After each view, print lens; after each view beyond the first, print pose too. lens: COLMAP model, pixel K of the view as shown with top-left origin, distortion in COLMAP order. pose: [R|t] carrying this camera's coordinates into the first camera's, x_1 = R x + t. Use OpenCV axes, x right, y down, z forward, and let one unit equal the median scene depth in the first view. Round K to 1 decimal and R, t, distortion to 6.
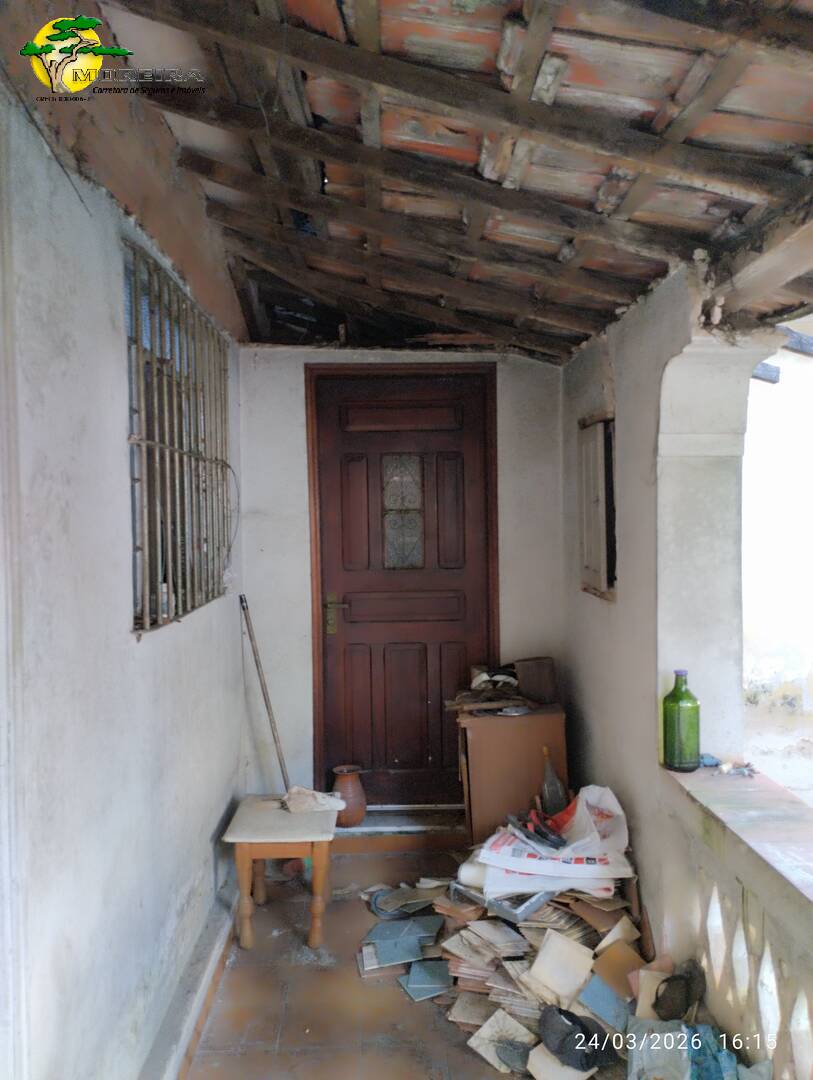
lens RADIAL K [[898.8, 0, 406.5], [0, 898.8, 540.0], [0, 0, 1]] dist [0.118117, -0.171367]
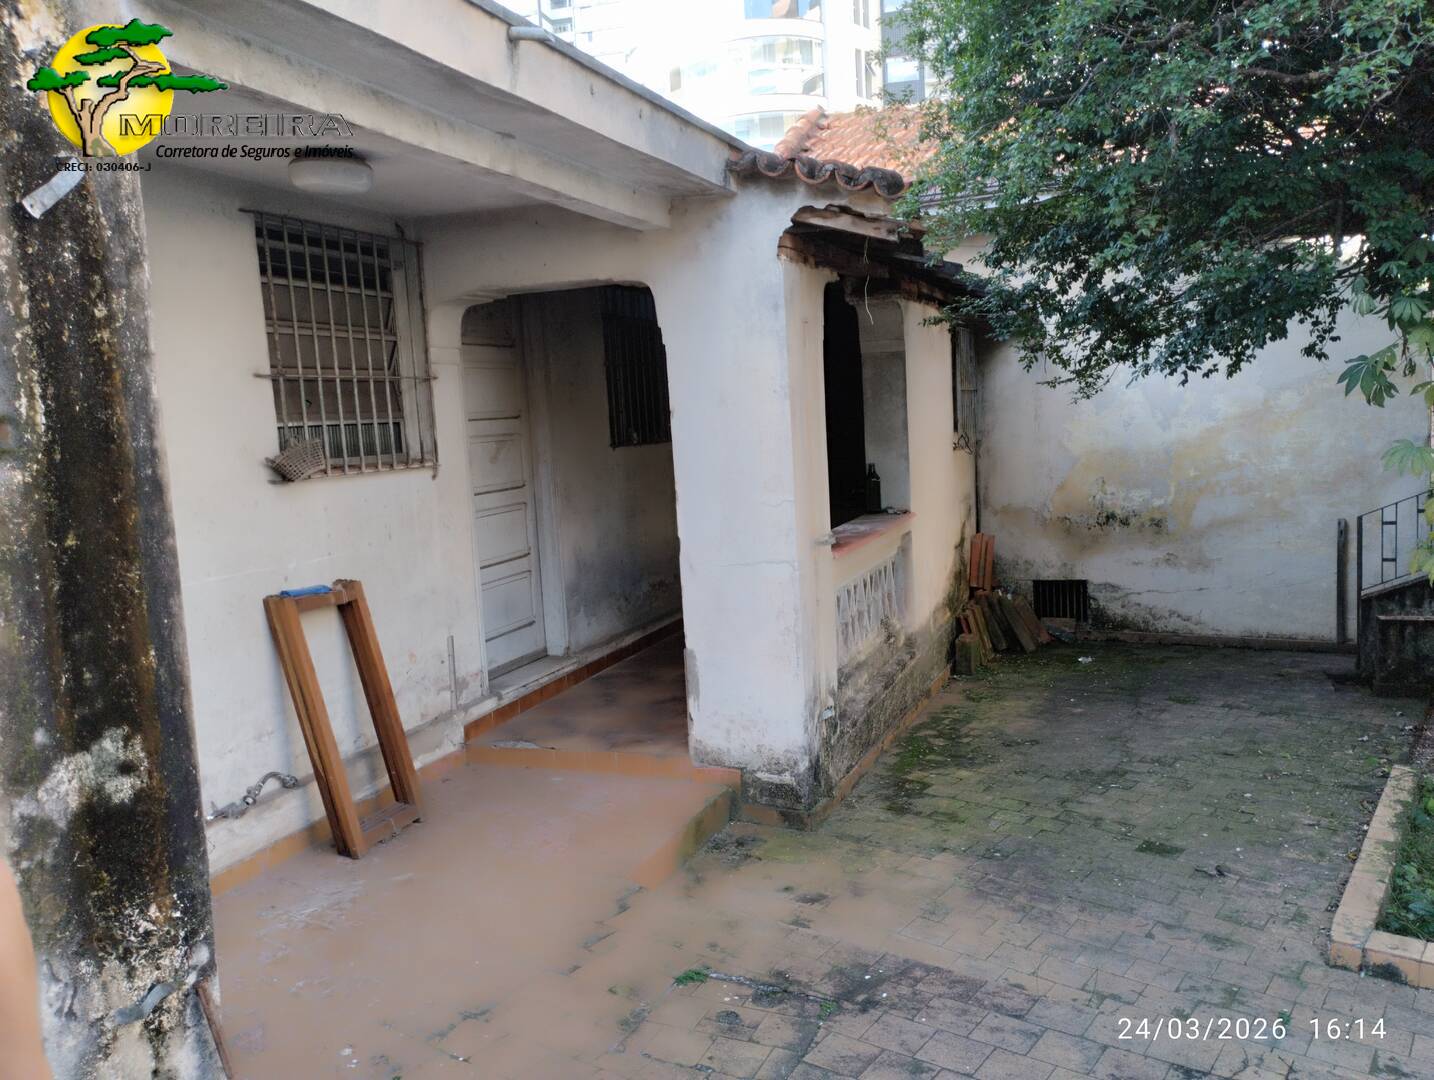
lens RADIAL K [[1193.4, 0, 717.0], [0, 1193.4, 540.0], [0, 0, 1]] dist [0.118117, -0.171367]
pose [[0.928951, 0.004057, -0.370180, 0.932467], [0.030511, 0.995699, 0.087478, 0.070214], [0.368942, -0.092557, 0.924832, -1.512210]]
